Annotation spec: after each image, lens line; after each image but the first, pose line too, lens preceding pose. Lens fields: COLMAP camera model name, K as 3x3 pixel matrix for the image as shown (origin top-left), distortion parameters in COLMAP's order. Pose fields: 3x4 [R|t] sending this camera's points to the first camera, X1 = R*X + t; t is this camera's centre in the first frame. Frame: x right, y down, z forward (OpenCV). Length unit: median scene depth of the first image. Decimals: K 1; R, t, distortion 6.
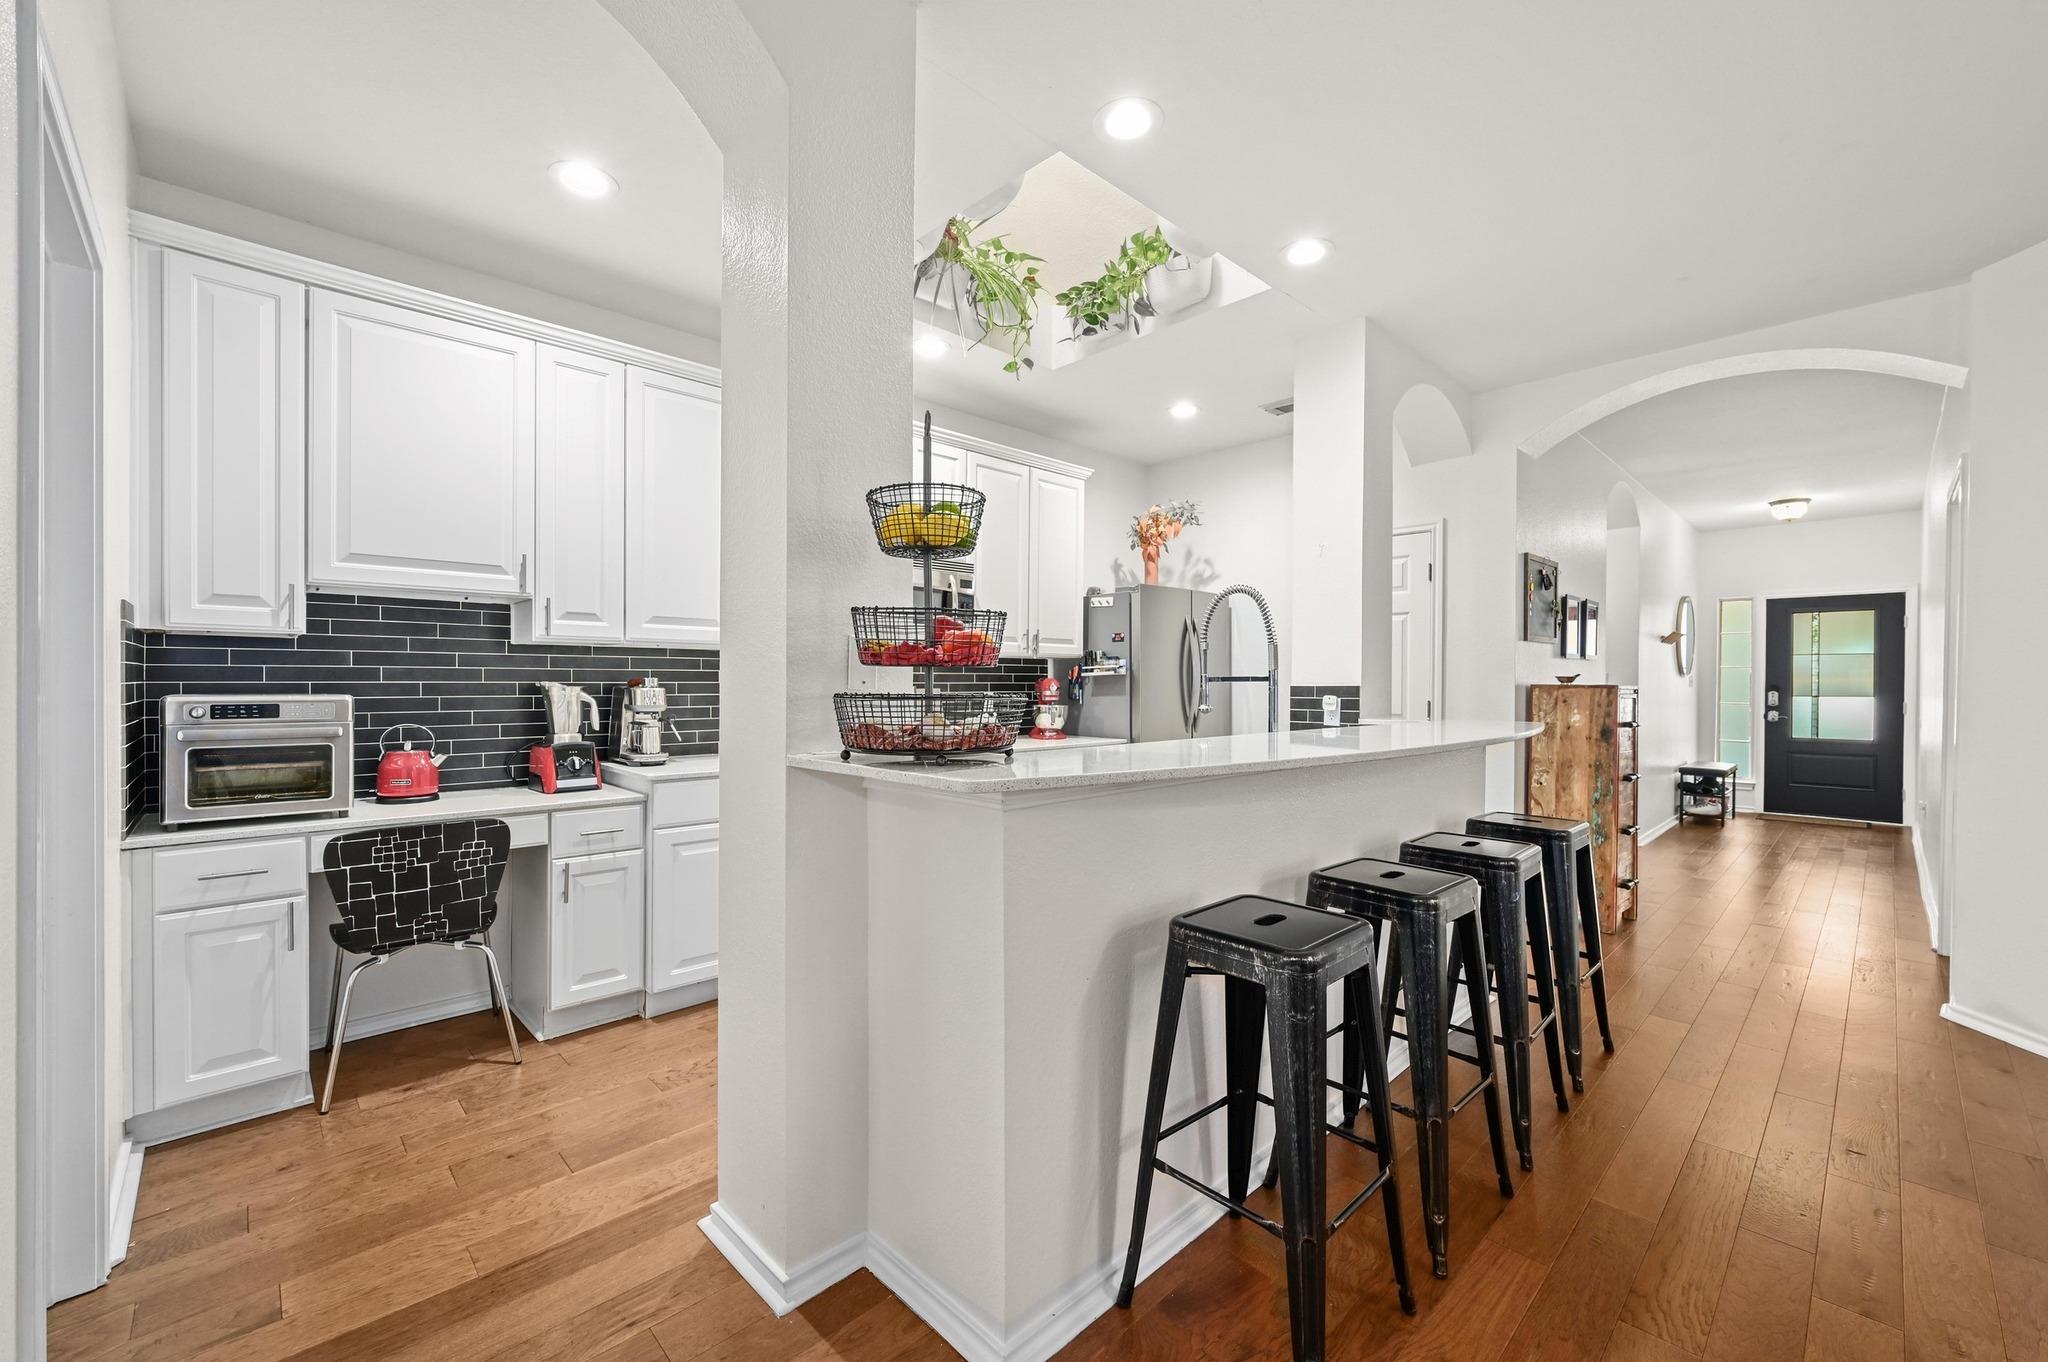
lens RADIAL K [[805.1, 0, 1011.5], [0, 805.1, 678.2], [0, 0, 1]] dist [-0.006518, 0.000240]
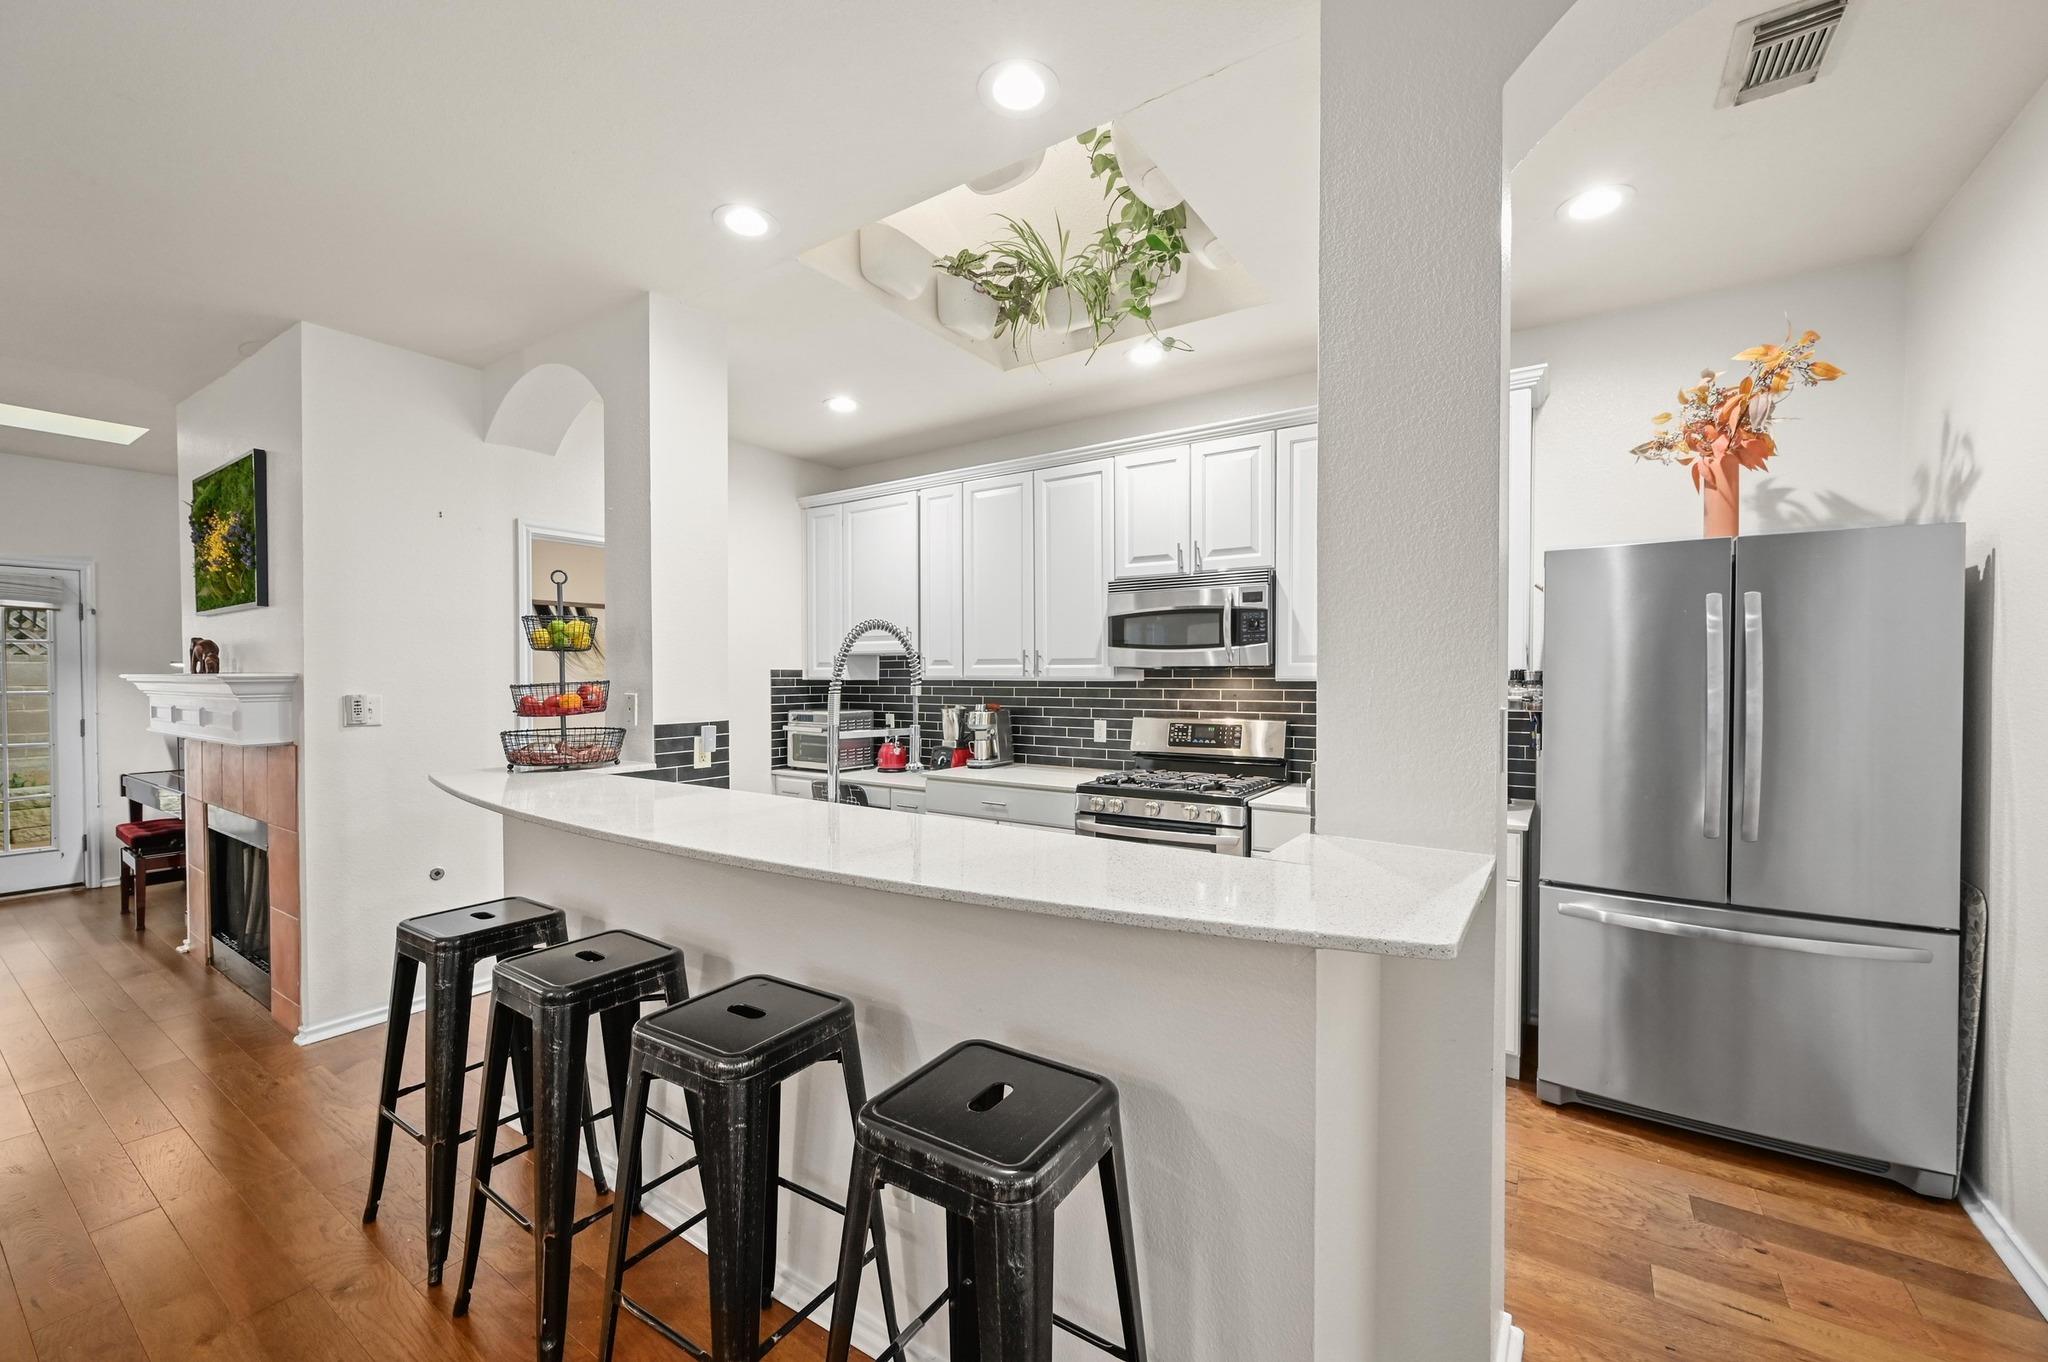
lens RADIAL K [[805.1, 0, 1012.5], [0, 805.1, 690.4], [0, 0, 1]] dist [-0.006518, 0.000240]
pose [[0.227512, 0.014022, -0.973674, 0.695648], [0.004760, 0.999868, 0.015511, -0.035115], [0.973764, -0.008164, 0.227415, 0.566984]]
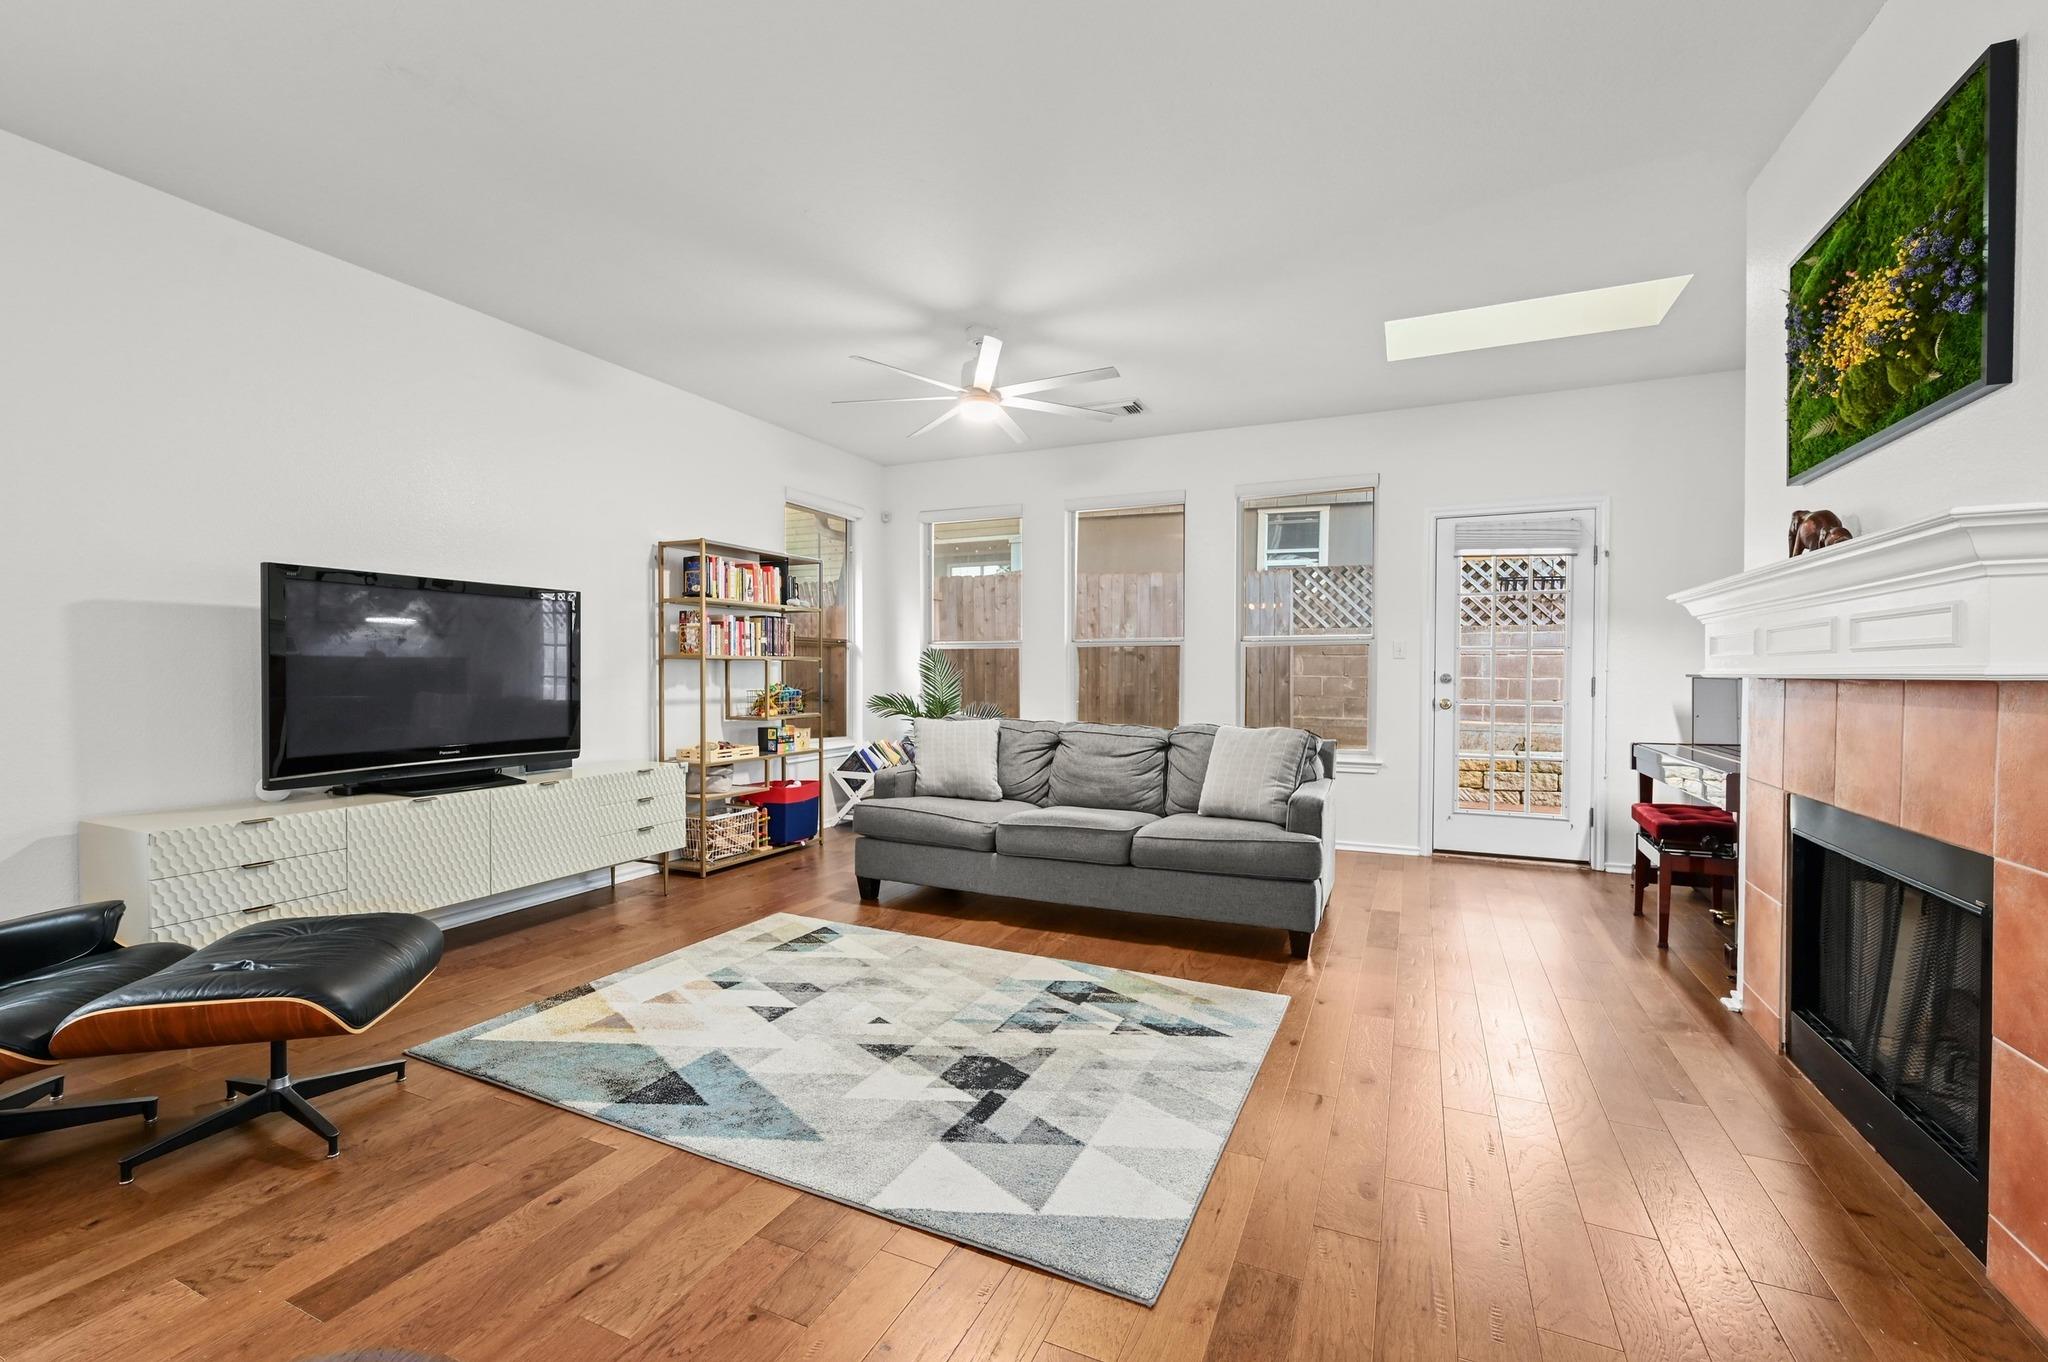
lens RADIAL K [[856.4, 0, 1016.7], [0, 856.4, 683.4], [0, 0, 1]] dist [-0.000131, 0.000223]
pose [[-0.927760, -0.000952, -0.373175, 0.311092], [-0.005109, 0.999935, 0.010149, 0.026608], [0.373141, 0.011322, -0.927705, 0.216858]]
